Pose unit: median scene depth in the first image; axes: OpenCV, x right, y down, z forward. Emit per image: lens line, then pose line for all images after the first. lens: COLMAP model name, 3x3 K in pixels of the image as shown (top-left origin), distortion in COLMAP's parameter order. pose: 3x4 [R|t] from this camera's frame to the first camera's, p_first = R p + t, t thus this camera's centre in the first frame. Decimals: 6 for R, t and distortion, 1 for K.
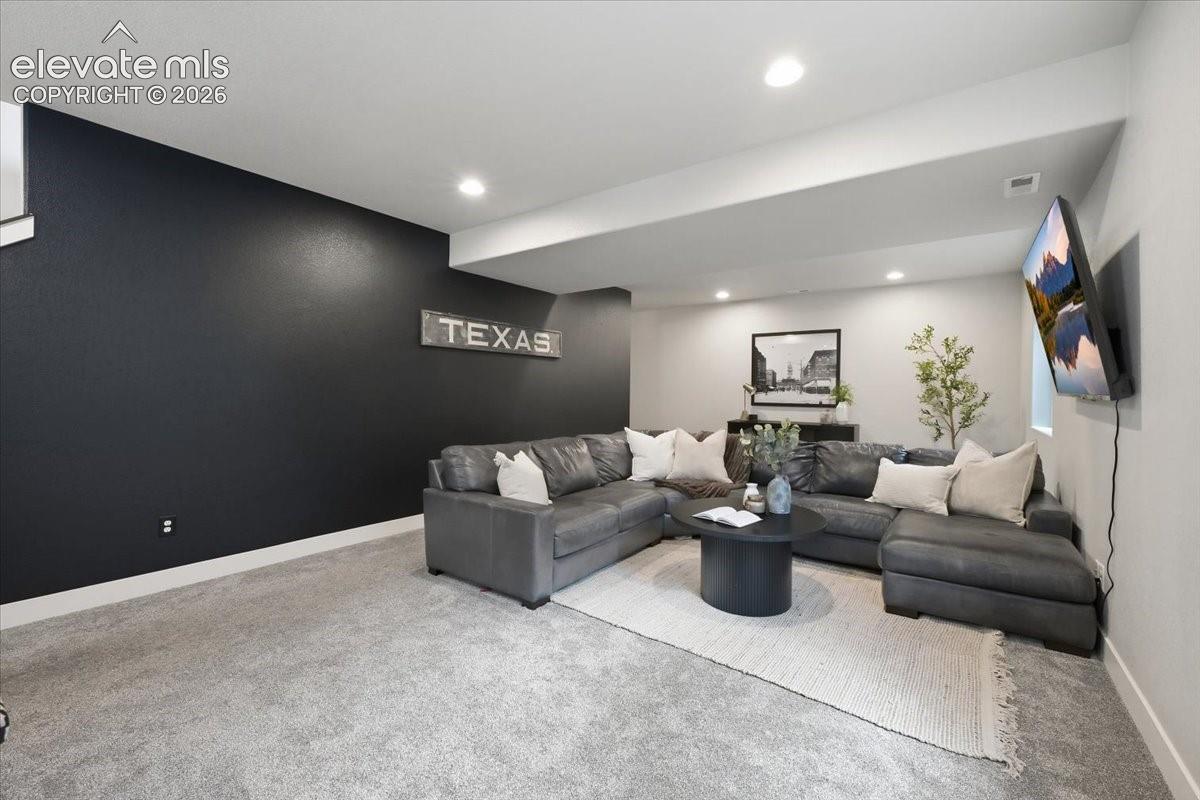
lens RADIAL K [[519.2, 0, 605.1], [0, 519.2, 400.5], [0, 0, 1]] dist [-0.003515, -0.000959]
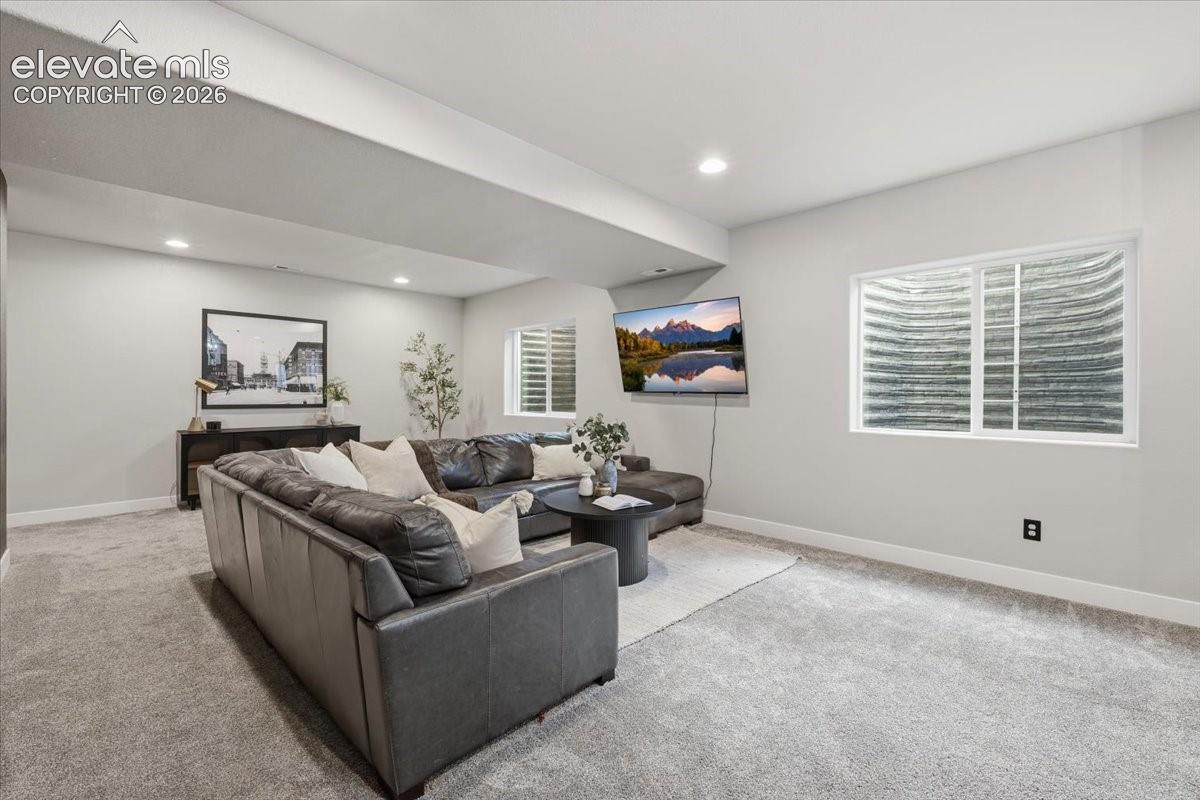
lens RADIAL K [[519.2, 0, 599.5], [0, 519.2, 405.3], [0, 0, 1]] dist [-0.003515, -0.000959]
pose [[0.113911, -0.029484, 0.993053, -0.384744], [0.018288, 0.999452, 0.027576, -0.005567], [-0.993323, 0.015020, 0.114388, 0.408022]]
